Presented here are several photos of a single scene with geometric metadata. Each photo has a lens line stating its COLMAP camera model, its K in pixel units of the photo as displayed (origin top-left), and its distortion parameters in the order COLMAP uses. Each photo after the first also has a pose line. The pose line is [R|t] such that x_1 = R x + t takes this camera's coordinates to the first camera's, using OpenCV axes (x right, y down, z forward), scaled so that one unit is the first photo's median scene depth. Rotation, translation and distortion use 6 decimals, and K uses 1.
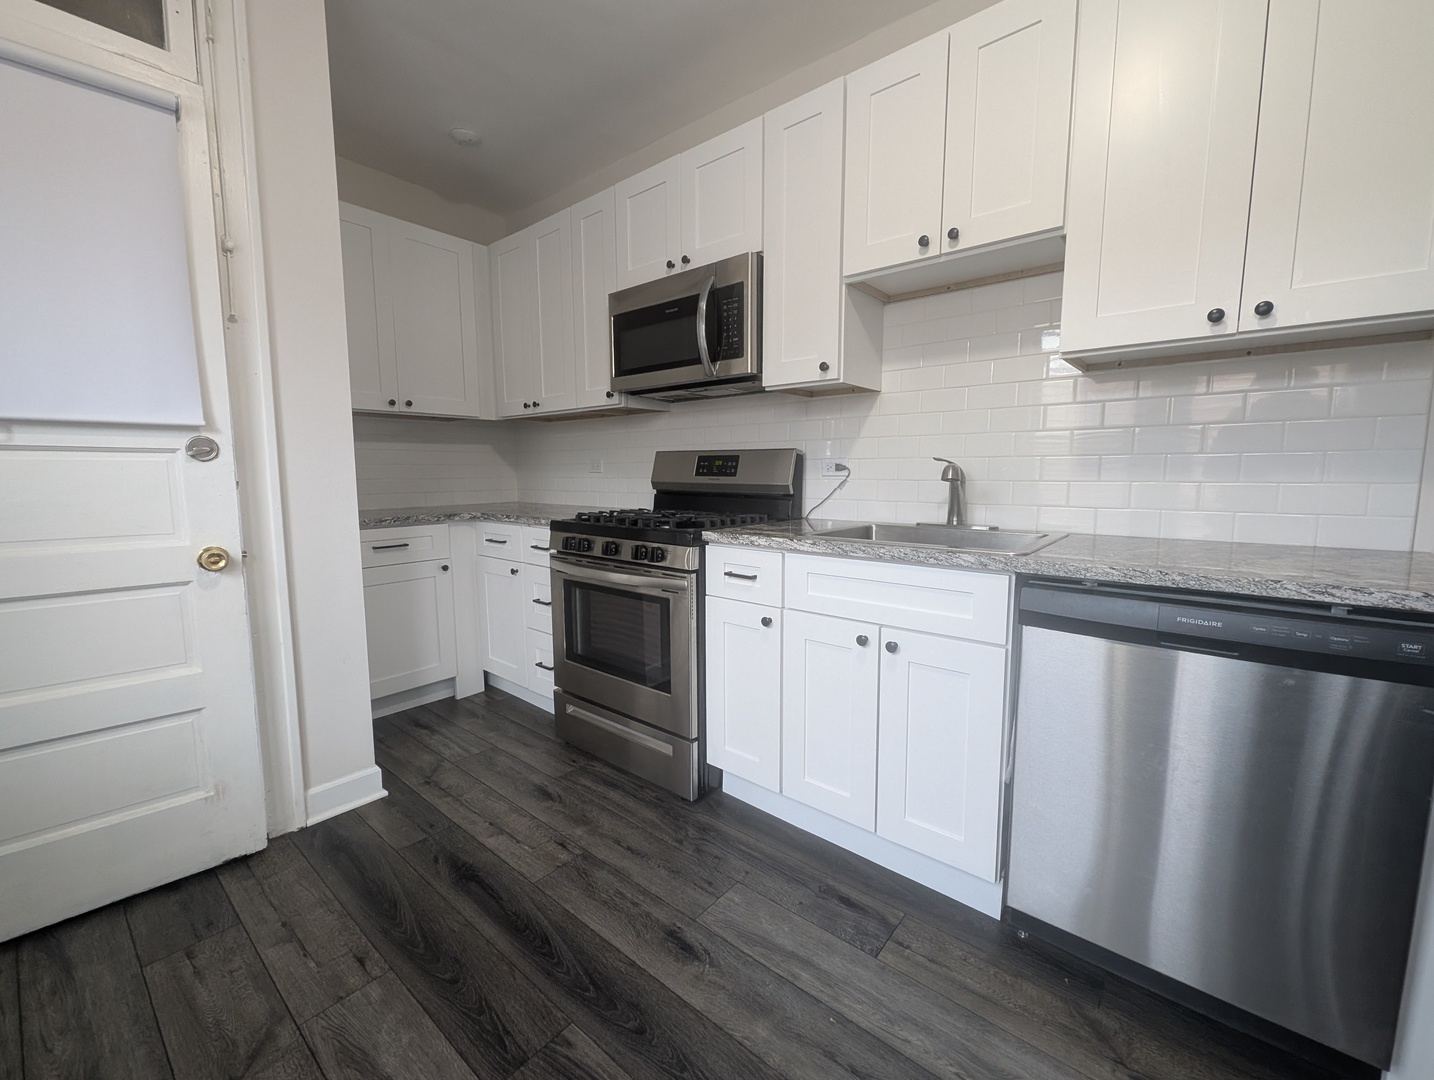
lens RADIAL K [[596.3, 0, 710.0], [0, 596.3, 538.1], [0, 0, 1]] dist [0.000421, 0.000329]
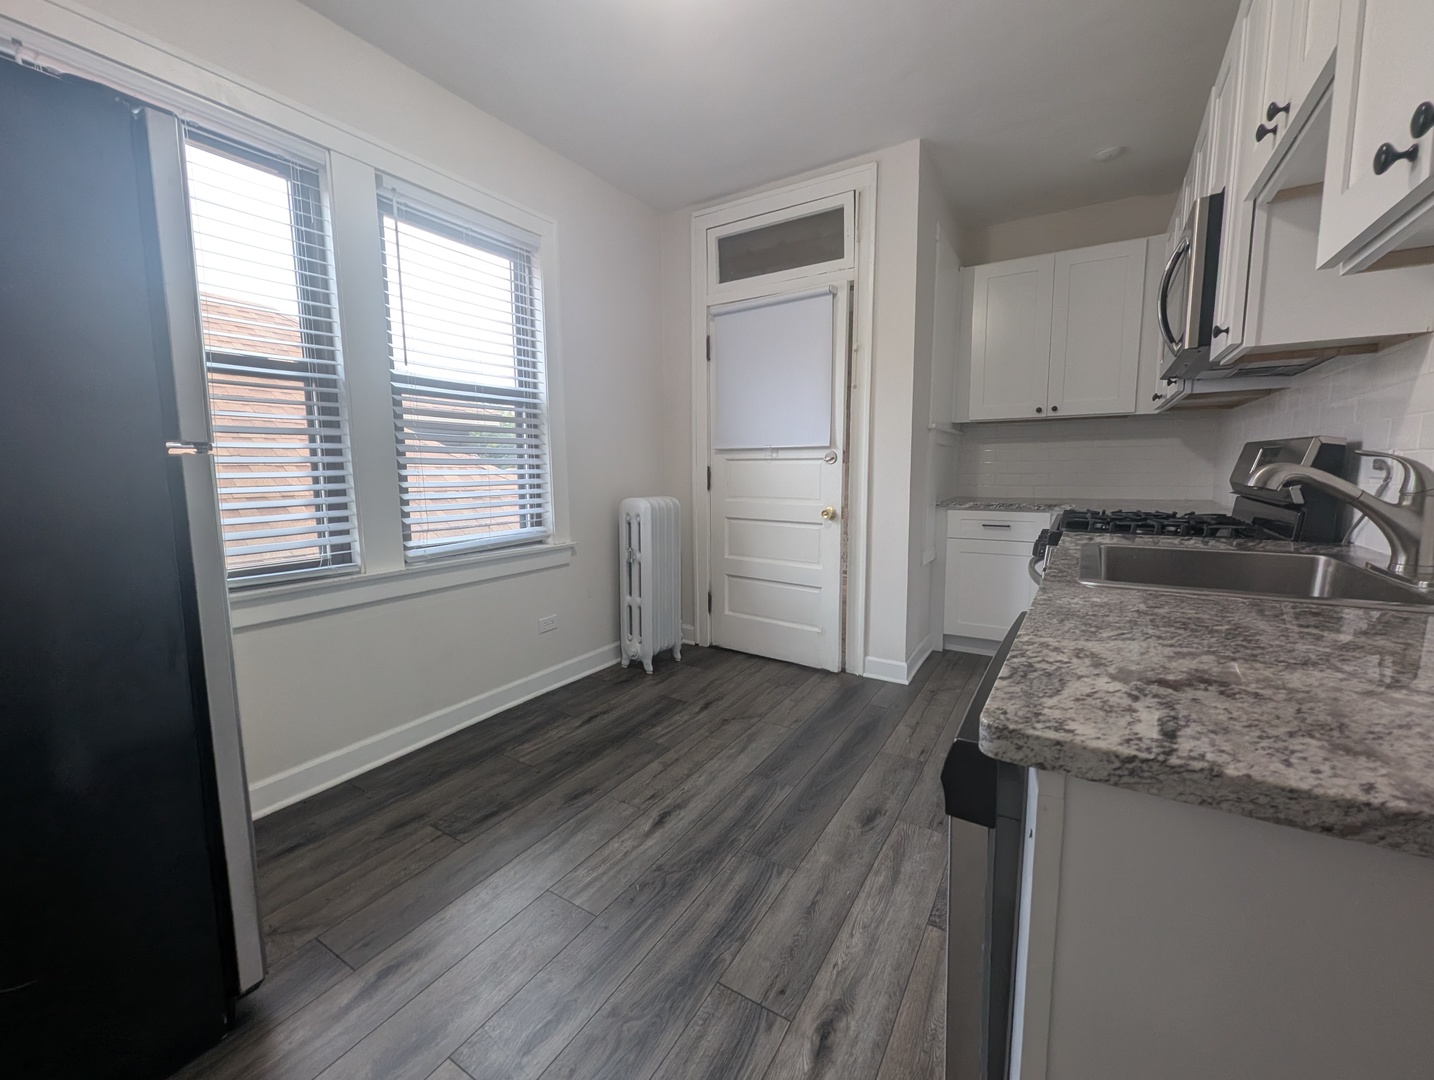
lens RADIAL K [[596.3, 0, 710.0], [0, 596.3, 538.1], [0, 0, 1]] dist [0.000421, 0.000329]
pose [[0.122704, 0.120125, -0.985147, 1.005750], [-0.101994, 0.988918, 0.107881, -0.054743], [0.987188, 0.087242, 0.133596, 0.335626]]
